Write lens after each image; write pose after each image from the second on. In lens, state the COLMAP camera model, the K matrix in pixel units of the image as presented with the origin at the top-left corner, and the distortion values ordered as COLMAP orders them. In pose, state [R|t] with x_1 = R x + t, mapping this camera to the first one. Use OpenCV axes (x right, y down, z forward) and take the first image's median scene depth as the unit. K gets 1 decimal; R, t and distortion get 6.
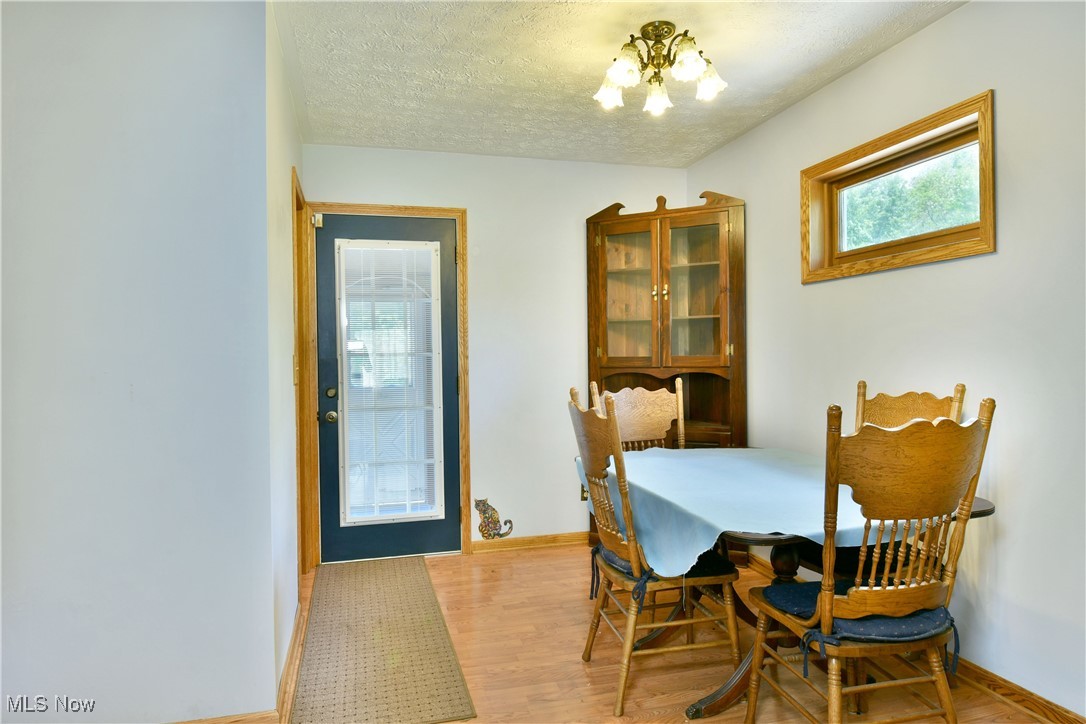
lens RADIAL K [[676.5, 0, 538.9], [0, 676.5, 360.6], [0, 0, 1]] dist [-0.005091, -0.002940]
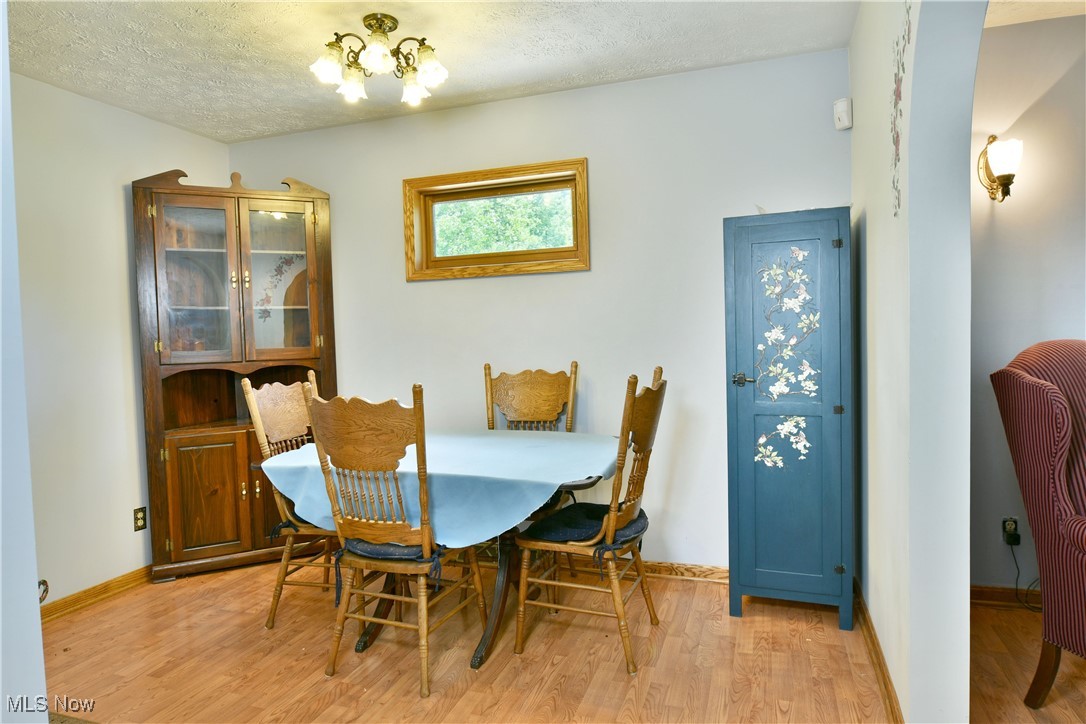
lens RADIAL K [[676.5, 0, 543.4], [0, 676.5, 358.7], [0, 0, 1]] dist [-0.005091, -0.002940]
pose [[0.552078, -0.032677, 0.833152, -0.425605], [0.028286, 0.999391, 0.020453, -0.001208], [-0.833312, 0.012275, 0.552666, 0.191613]]
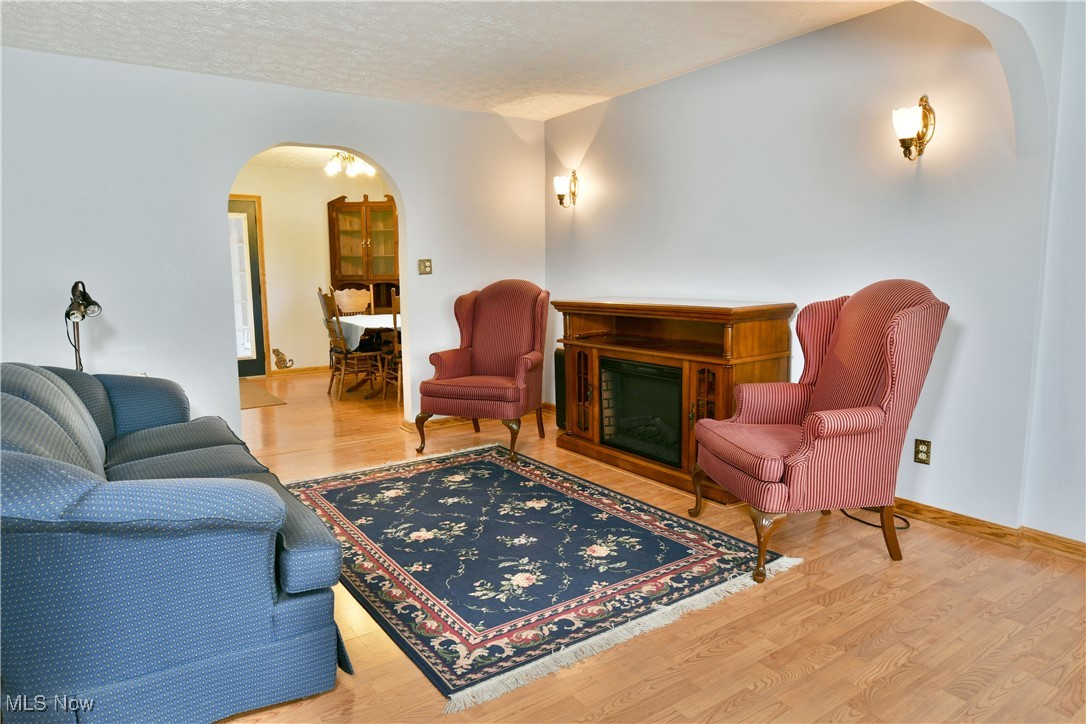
lens RADIAL K [[676.5, 0, 543.6], [0, 676.5, 360.4], [0, 0, 1]] dist [-0.005091, -0.002940]
pose [[0.942368, -0.037810, 0.332434, -0.008601], [-0.002026, 0.992931, 0.118676, 0.008845], [-0.334572, -0.112510, 0.935630, -1.338331]]
